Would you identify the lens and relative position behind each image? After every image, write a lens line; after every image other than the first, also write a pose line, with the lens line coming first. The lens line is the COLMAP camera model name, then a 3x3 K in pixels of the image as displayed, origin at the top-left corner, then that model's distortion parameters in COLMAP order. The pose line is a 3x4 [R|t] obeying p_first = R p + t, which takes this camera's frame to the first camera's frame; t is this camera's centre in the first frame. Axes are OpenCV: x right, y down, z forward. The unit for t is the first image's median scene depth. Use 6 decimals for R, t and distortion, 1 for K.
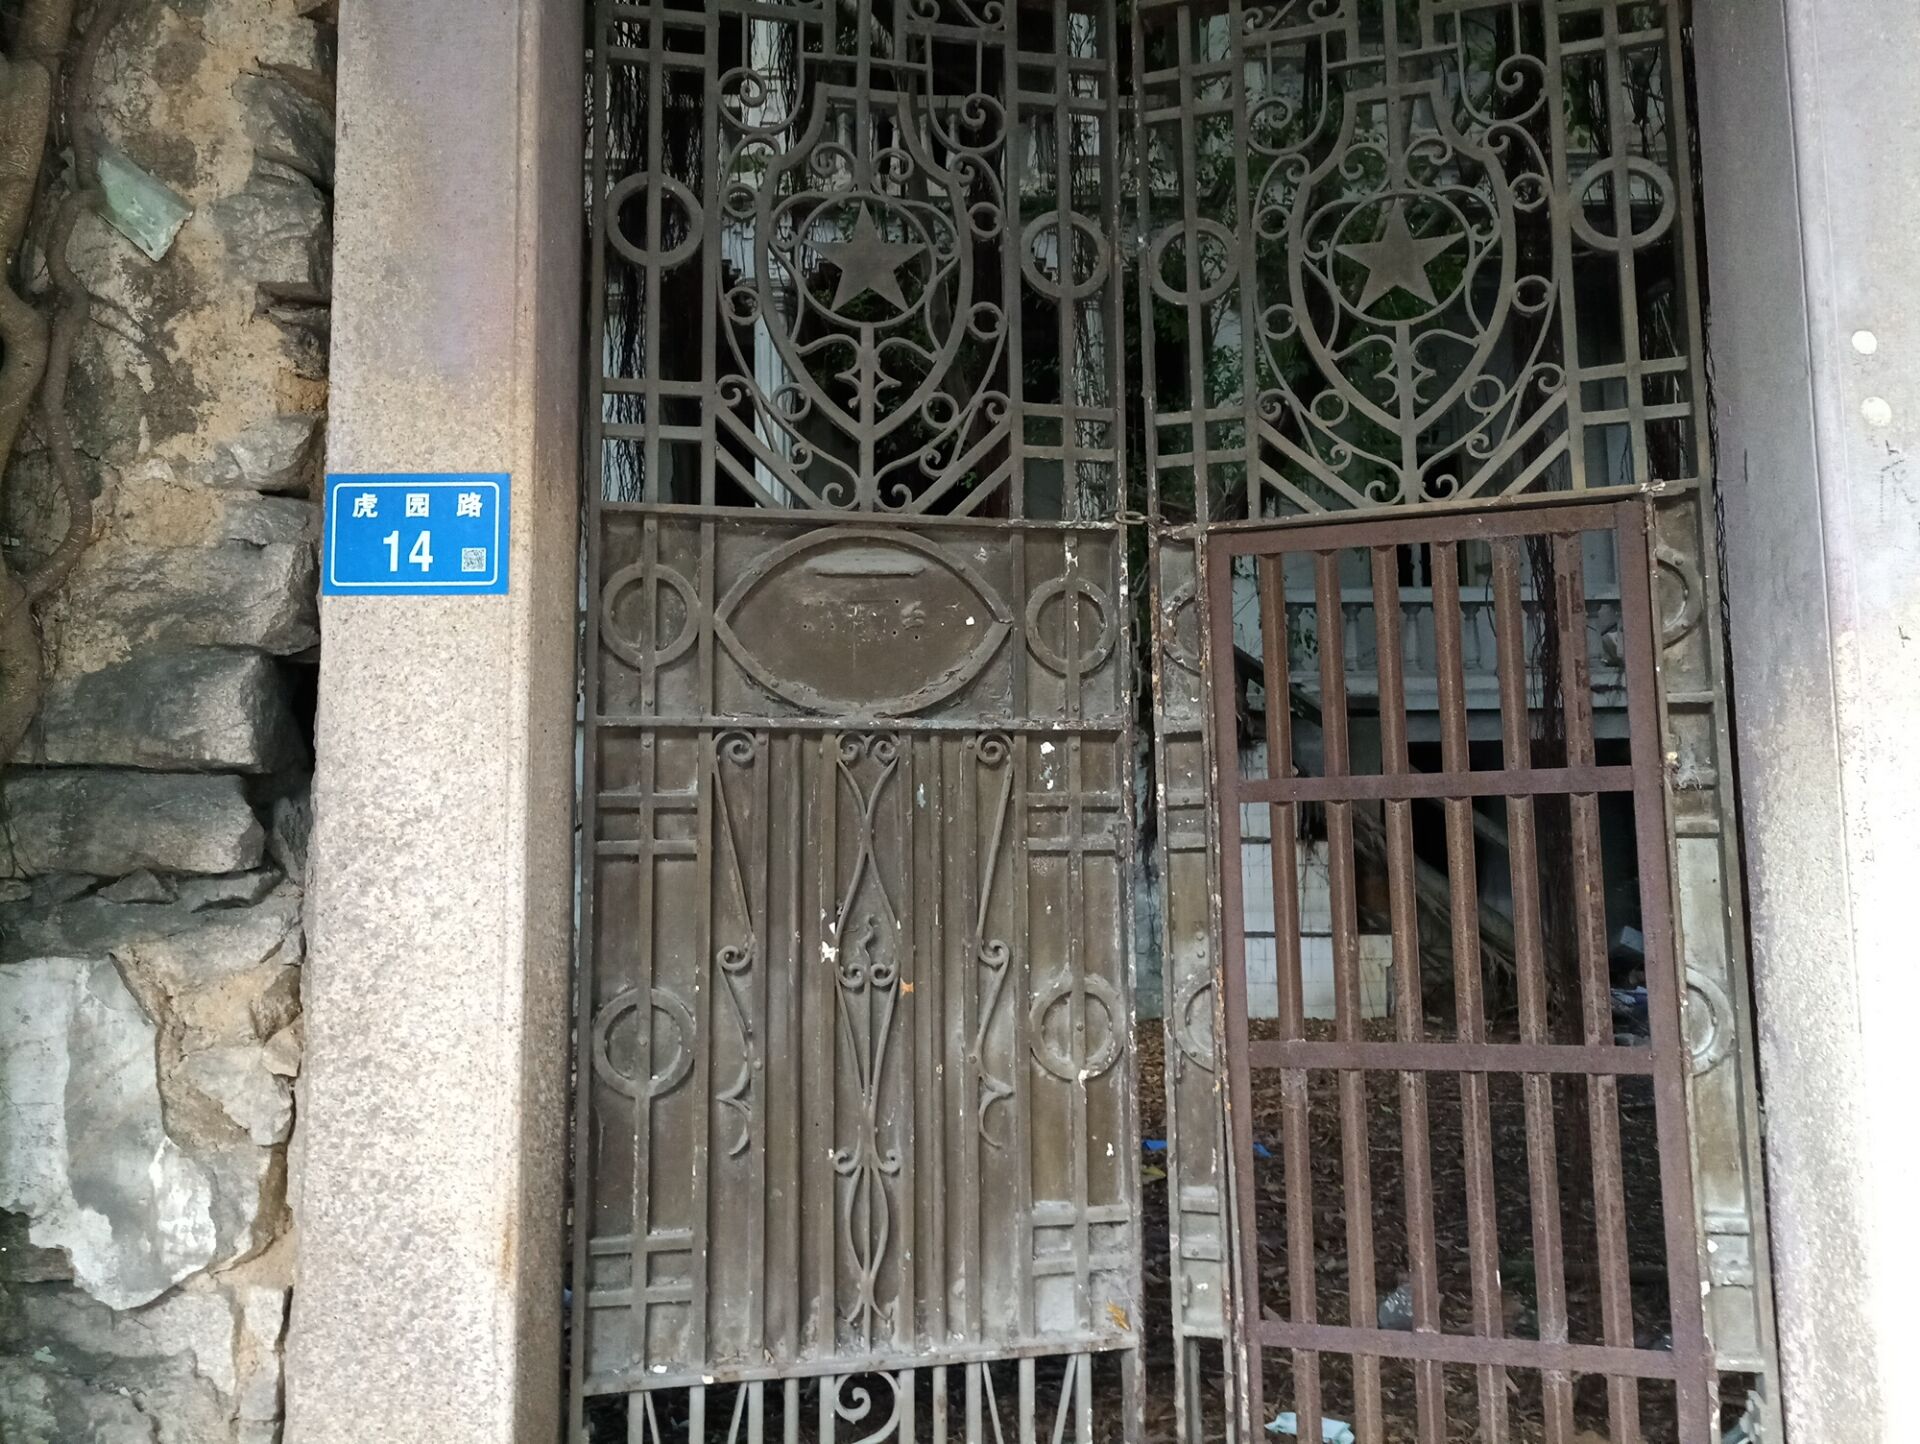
lens RADIAL K [[1434.1, 0, 956.5], [0, 1434.1, 722.5], [0, 0, 1]] dist [0.002541, -0.008903]
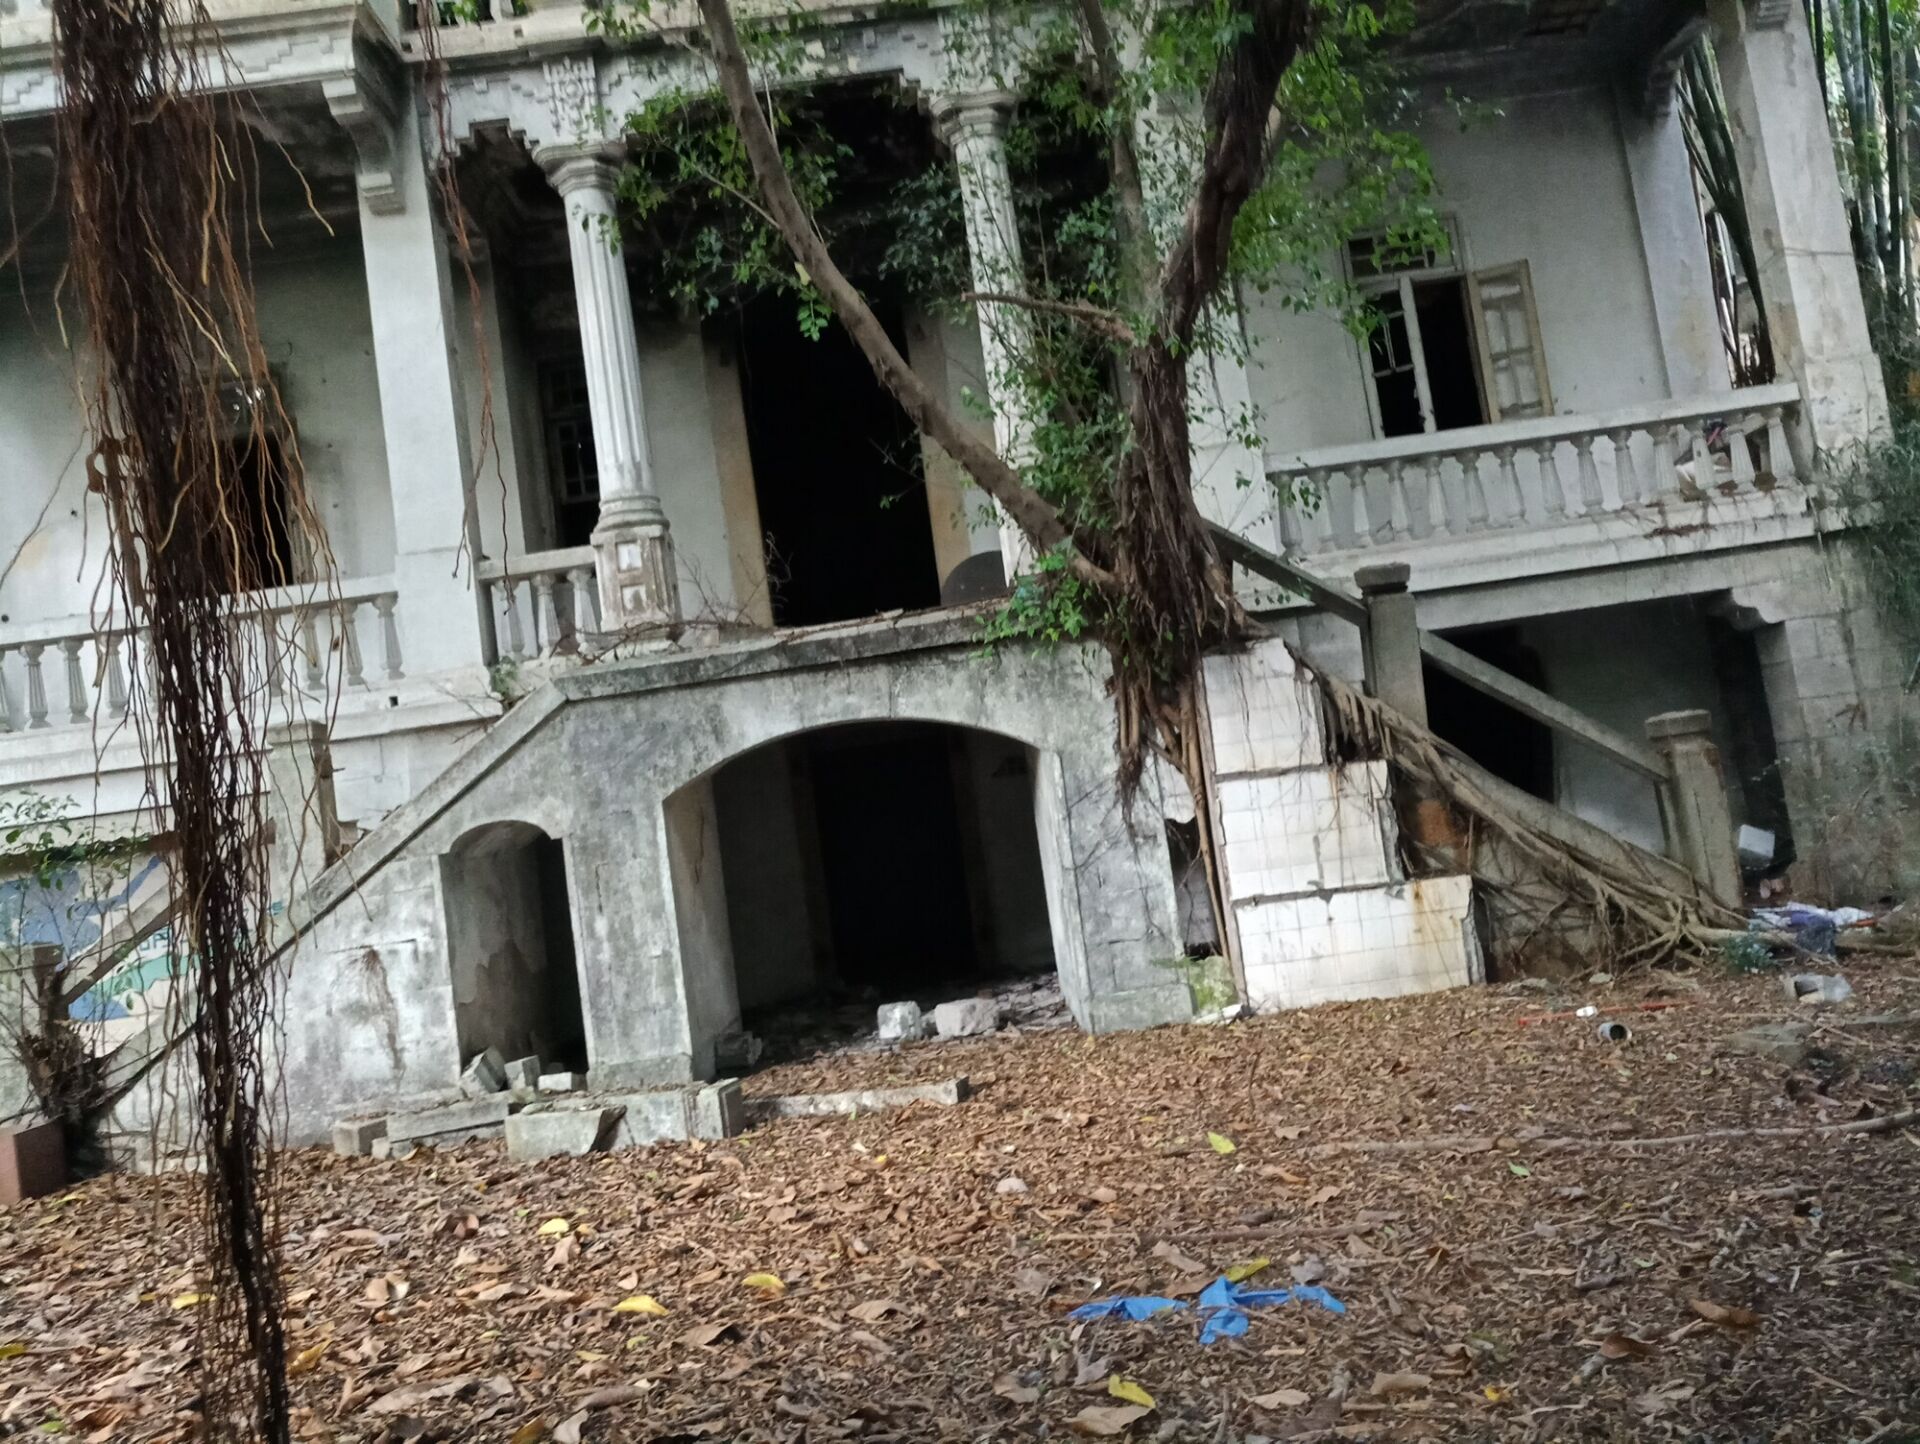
lens RADIAL K [[1434.1, 0, 961.3], [0, 1434.1, 724.2], [0, 0, 1]] dist [0.002541, -0.008903]
pose [[0.992462, -0.122363, -0.006812, 0.055282], [0.122443, 0.992392, 0.012862, 0.026450], [0.005186, -0.013599, 0.999894, 0.238141]]
